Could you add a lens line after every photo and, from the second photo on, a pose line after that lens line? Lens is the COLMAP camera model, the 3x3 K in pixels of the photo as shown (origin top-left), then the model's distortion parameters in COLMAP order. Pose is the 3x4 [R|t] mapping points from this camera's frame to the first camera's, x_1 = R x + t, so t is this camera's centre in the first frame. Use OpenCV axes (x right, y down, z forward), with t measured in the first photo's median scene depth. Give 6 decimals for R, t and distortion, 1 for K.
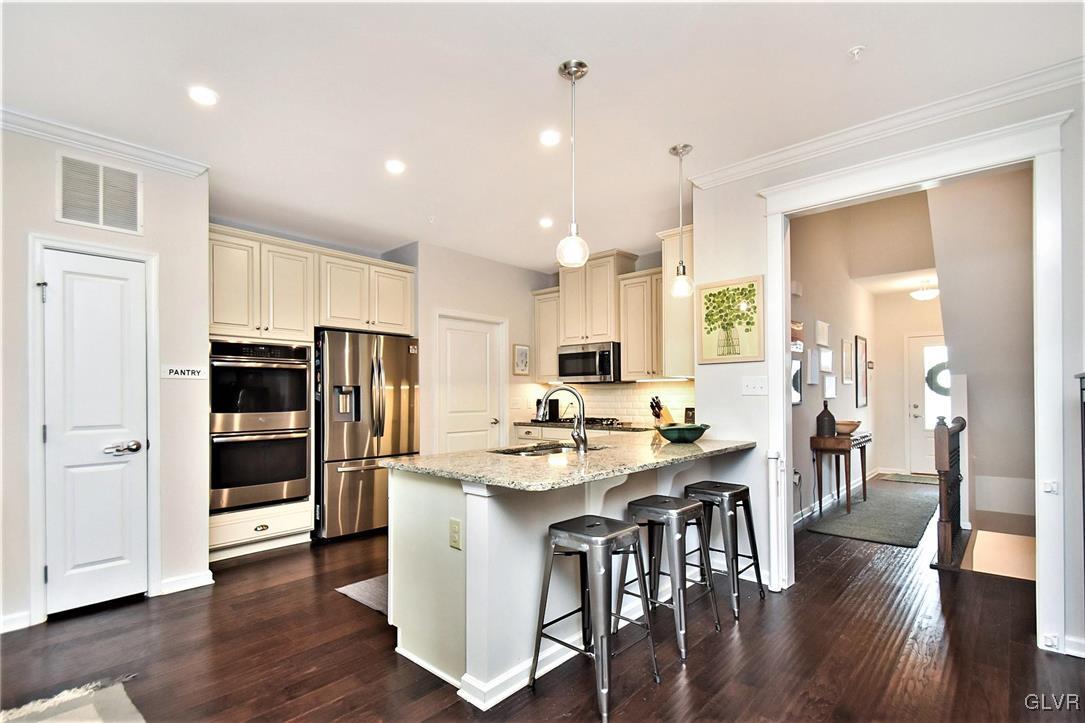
lens RADIAL K [[523.9, 0, 546.2], [0, 523.9, 391.1], [0, 0, 1]] dist [0.027951, -0.000224]
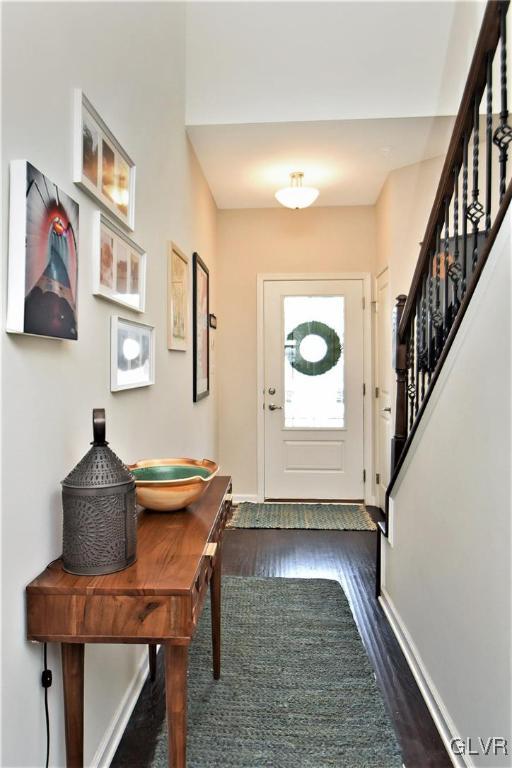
lens RADIAL K [[456.0, 0, 252.9], [0, 456.0, 369.3], [0, 0, 1]] dist [-0.000781, -0.000875]
pose [[0.775418, 0.003299, 0.631440, 0.418971], [-0.008934, 0.999944, 0.005746, -0.000833], [-0.631385, -0.010097, 0.775404, 0.738023]]
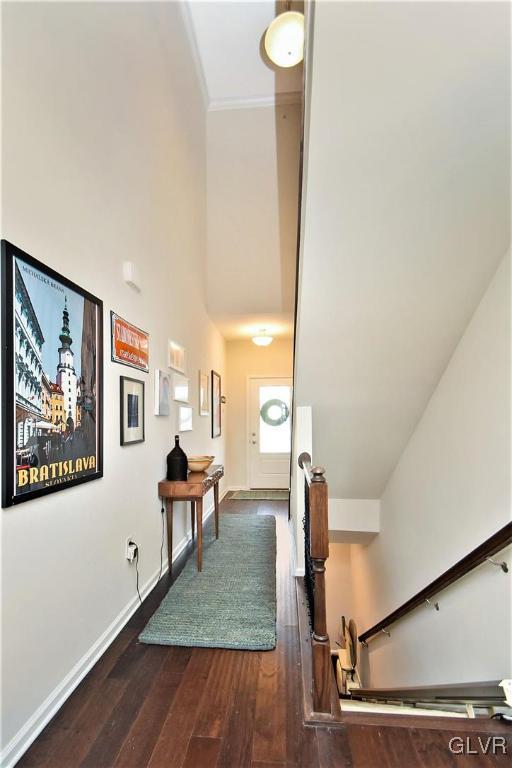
lens RADIAL K [[324.9, 0, 258.2], [0, 324.9, 420.0], [0, 0, 1]] dist [0.003770, -0.005924]
pose [[0.791380, 0.004691, 0.611307, 0.296607], [-0.005463, 0.999985, -0.000602, -0.005783], [-0.611300, -0.002863, 0.791394, 0.485293]]
